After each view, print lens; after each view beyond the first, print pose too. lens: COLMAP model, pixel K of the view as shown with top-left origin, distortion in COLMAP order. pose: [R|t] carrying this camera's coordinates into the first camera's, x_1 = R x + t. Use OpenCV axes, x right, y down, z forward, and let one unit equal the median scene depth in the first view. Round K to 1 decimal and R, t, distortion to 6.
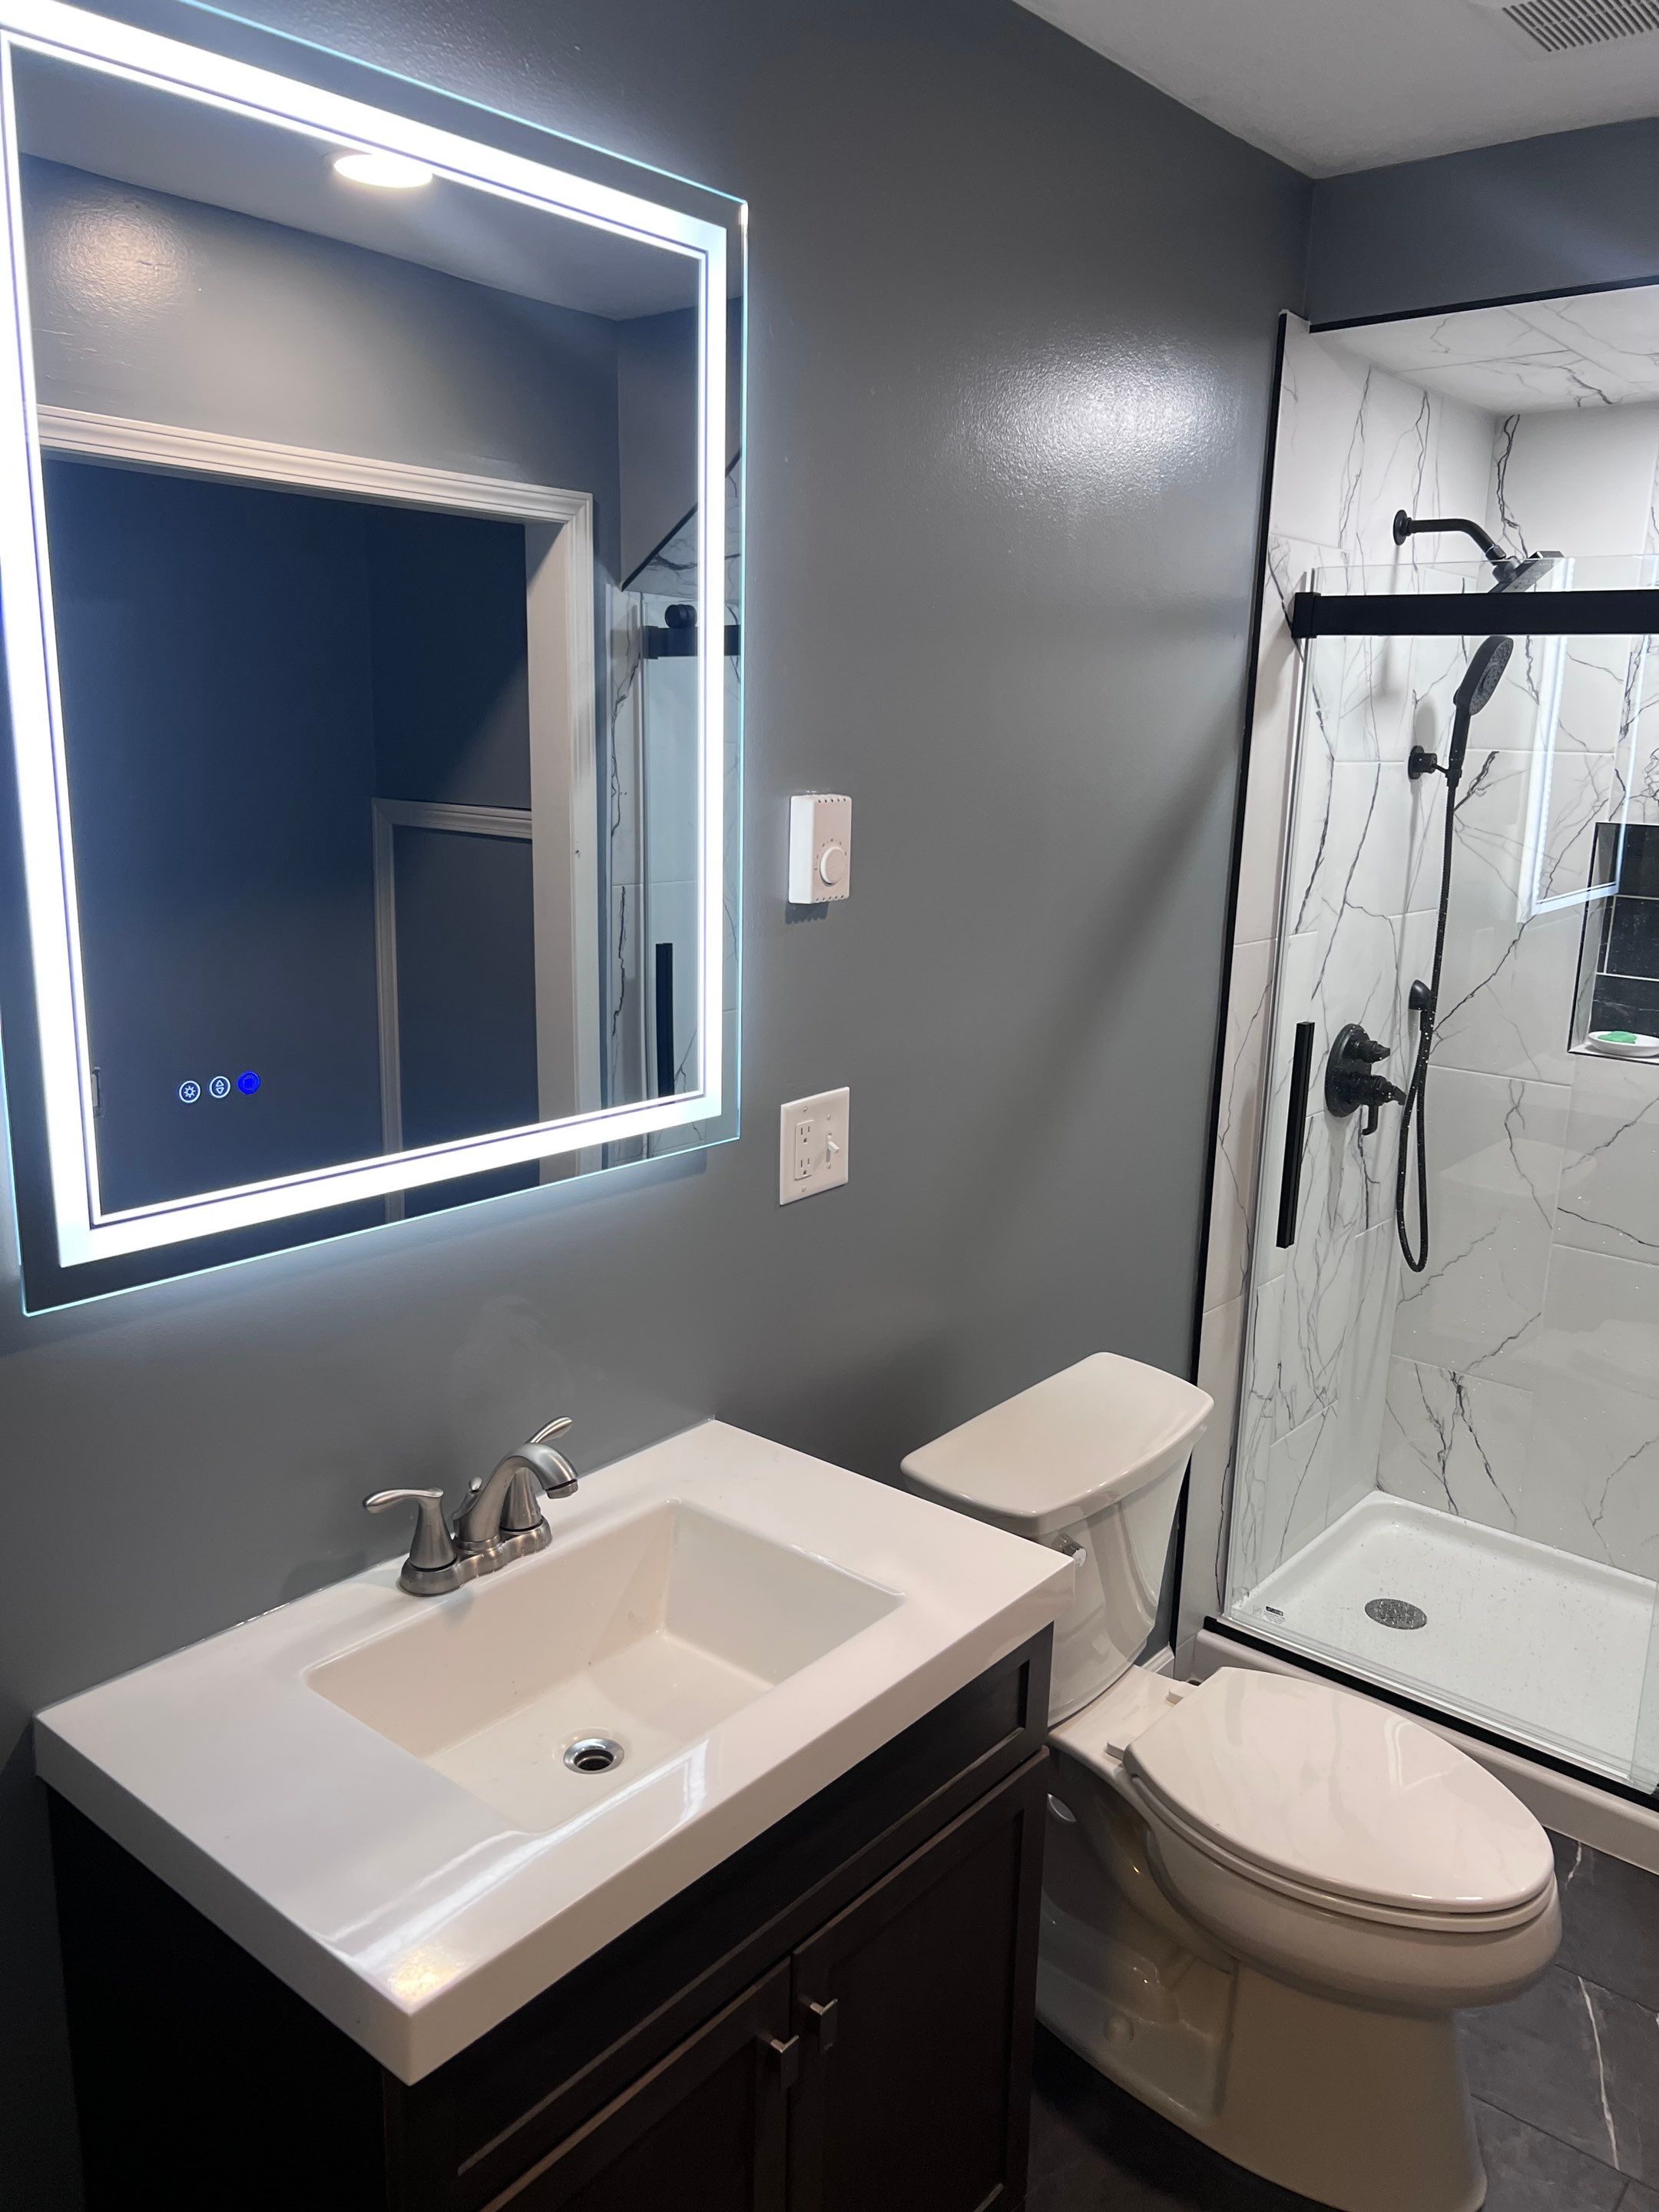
lens RADIAL K [[1658.9, 0, 843.4], [0, 1658.9, 1105.6], [0, 0, 1]] dist [0.052625, -0.062726]
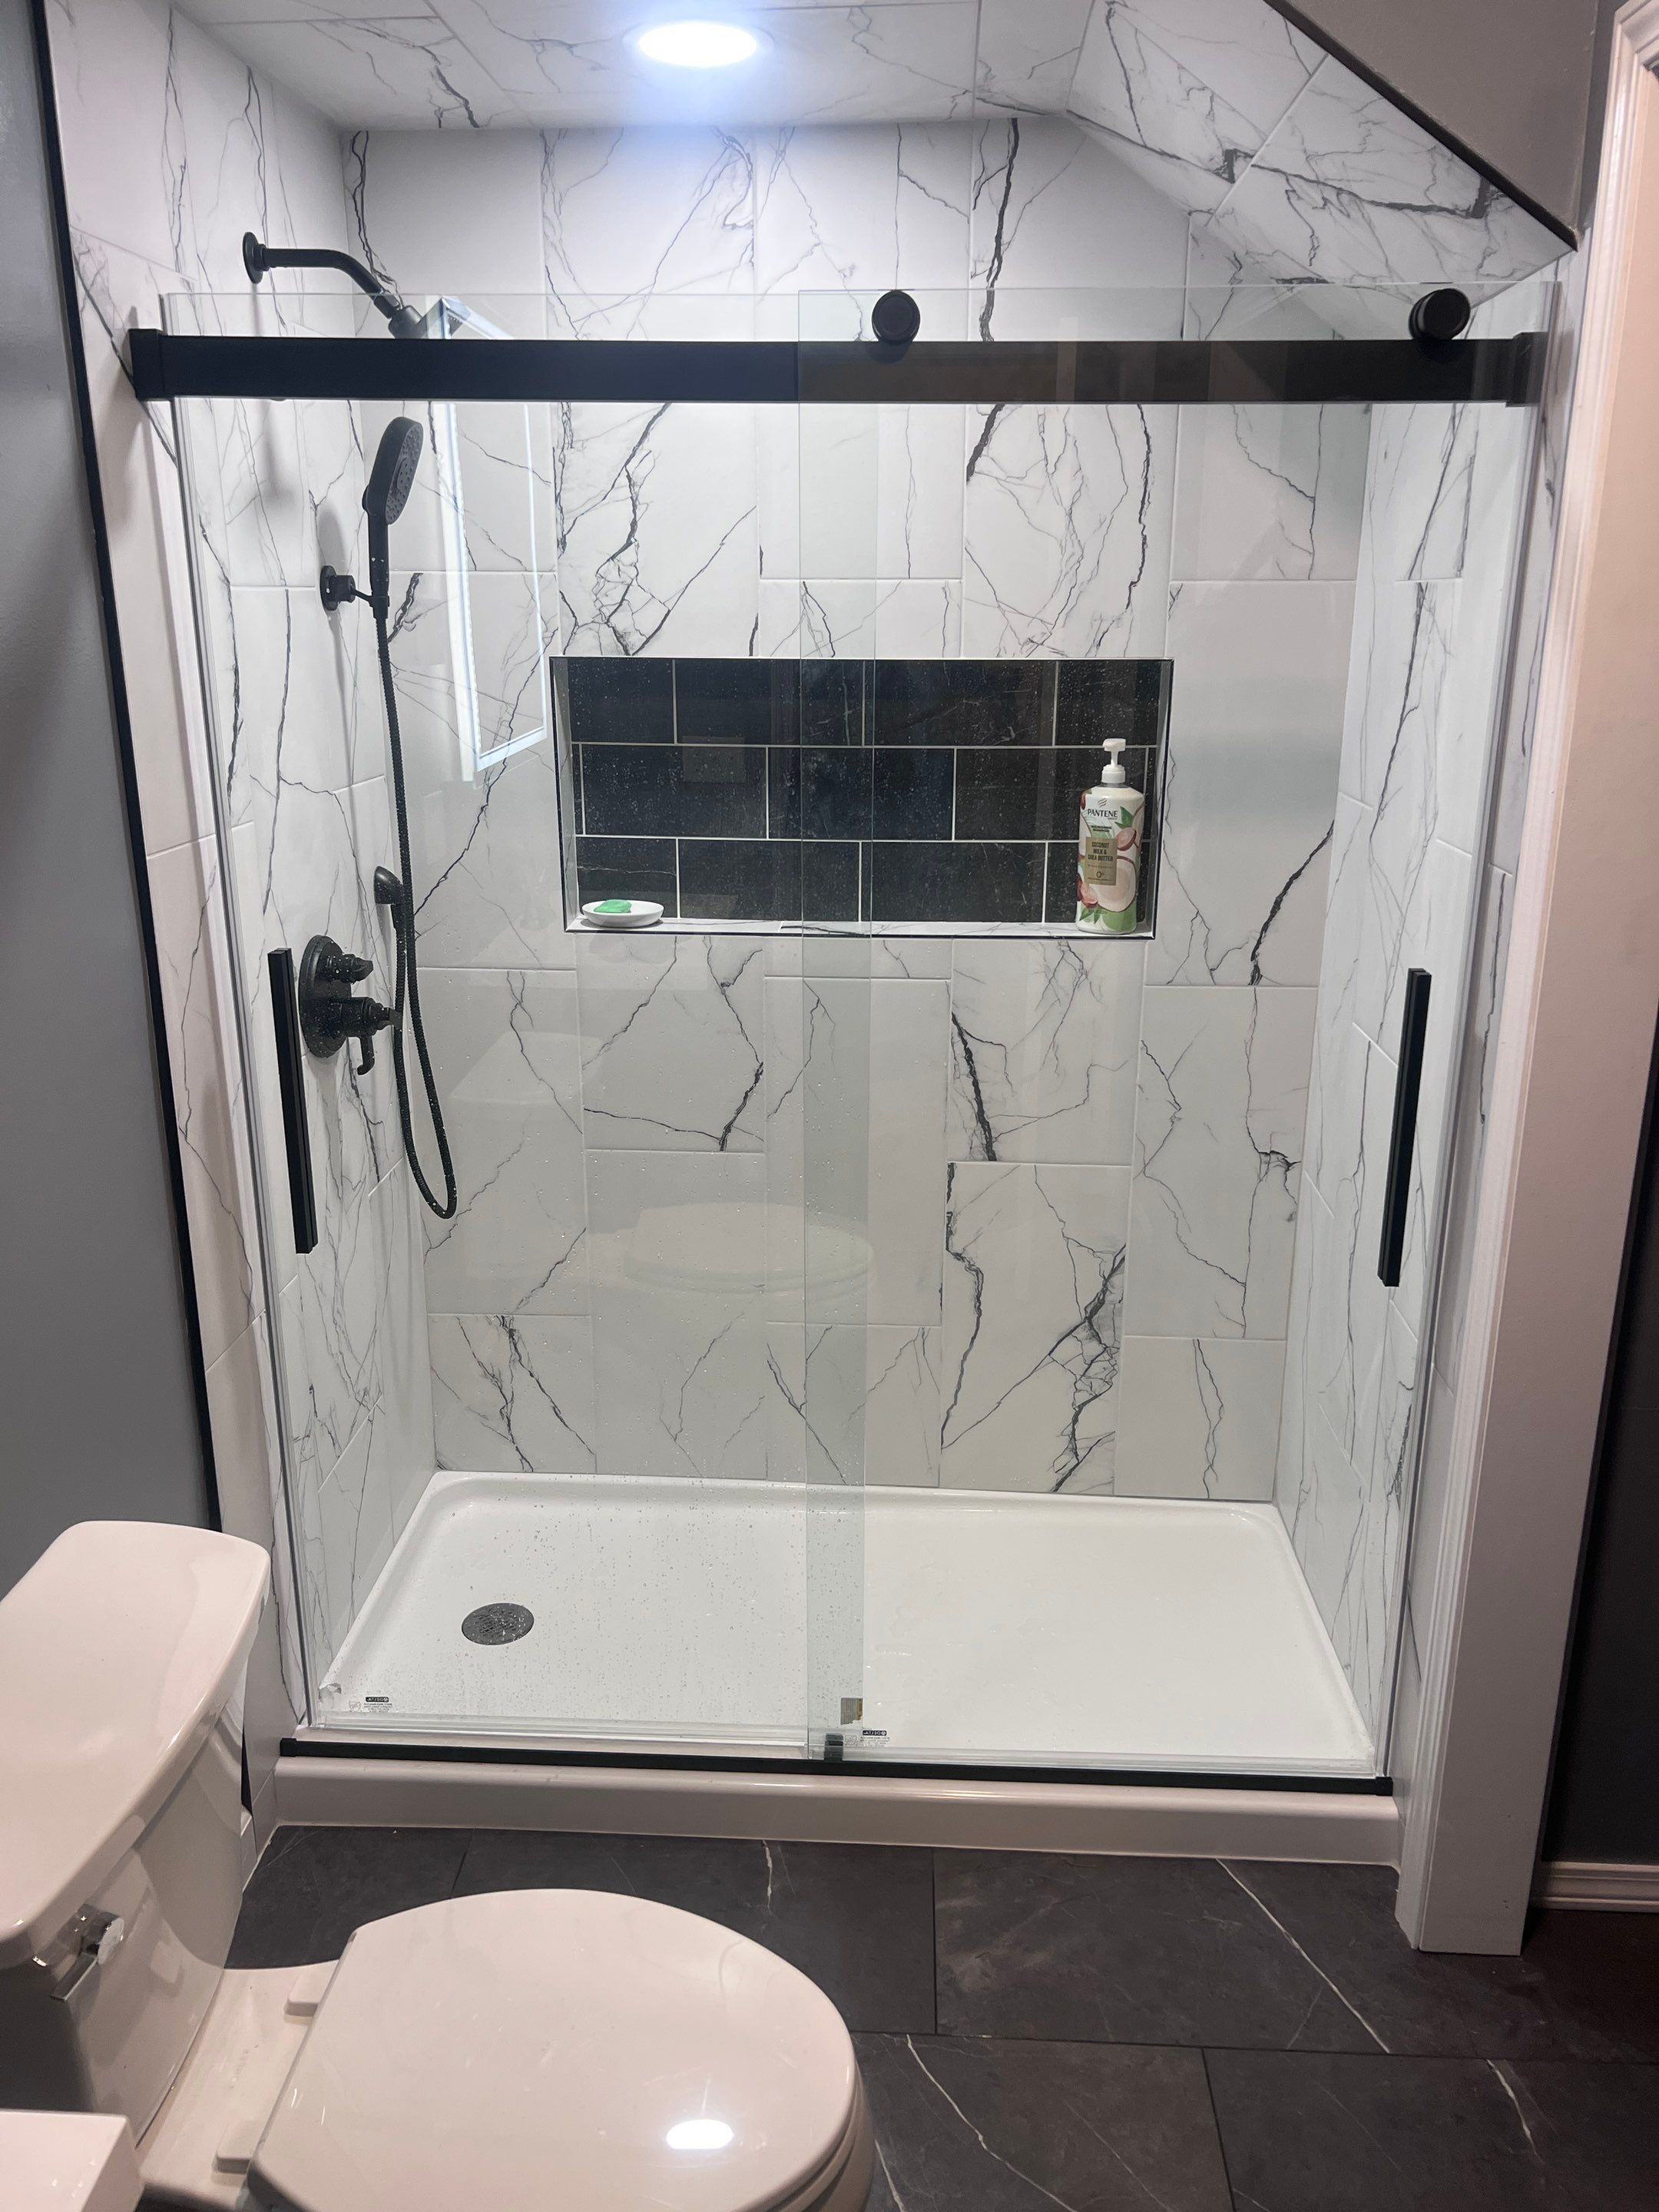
lens RADIAL K [[1660.1, 0, 826.7], [0, 1660.1, 1095.8], [0, 0, 1]] dist [0.043503, -0.045680]
pose [[0.799221, -0.199342, 0.567017, 0.046185], [0.154857, 0.979843, 0.126203, -0.041327], [-0.580745, -0.013058, 0.813981, 0.259981]]
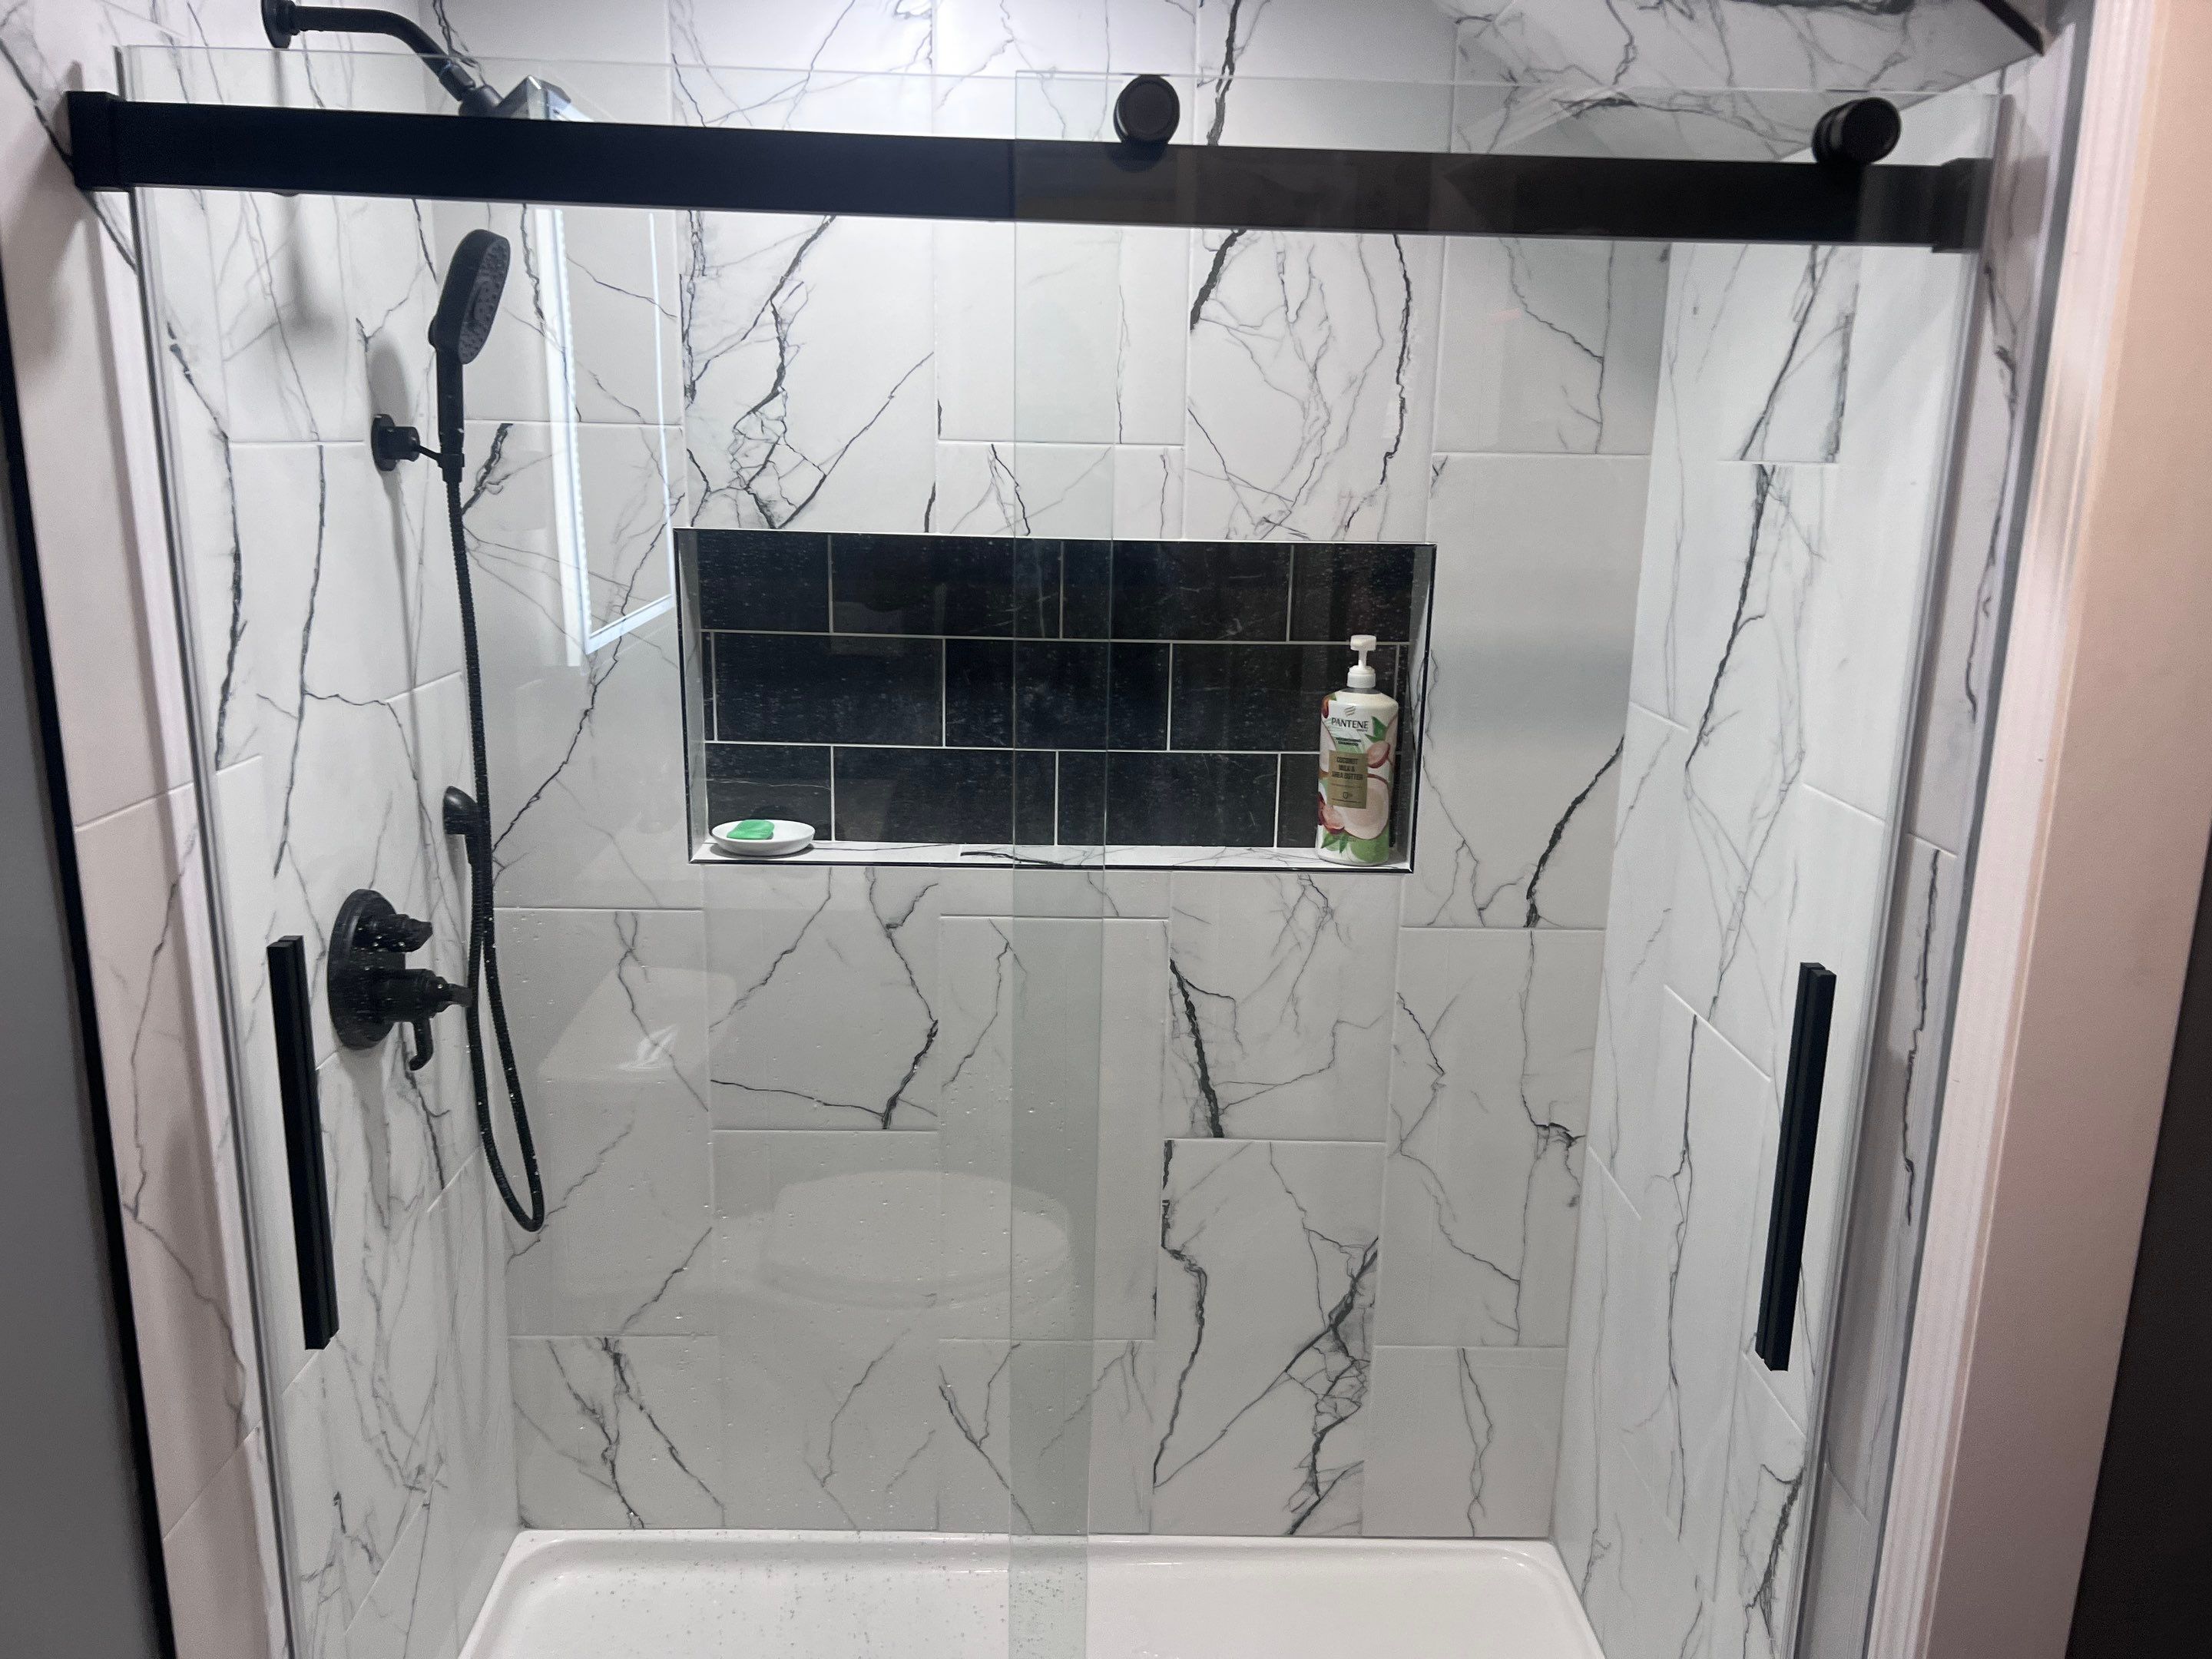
lens RADIAL K [[1676.5, 0, 1106.4], [0, 1676.5, 833.8], [0, 0, 1]] dist [0.028656, -0.021865]
pose [[0.748421, -0.166691, 0.641934, 0.137876], [0.149312, 0.985401, 0.081798, -0.086104], [-0.646198, 0.034629, 0.762384, 0.415617]]
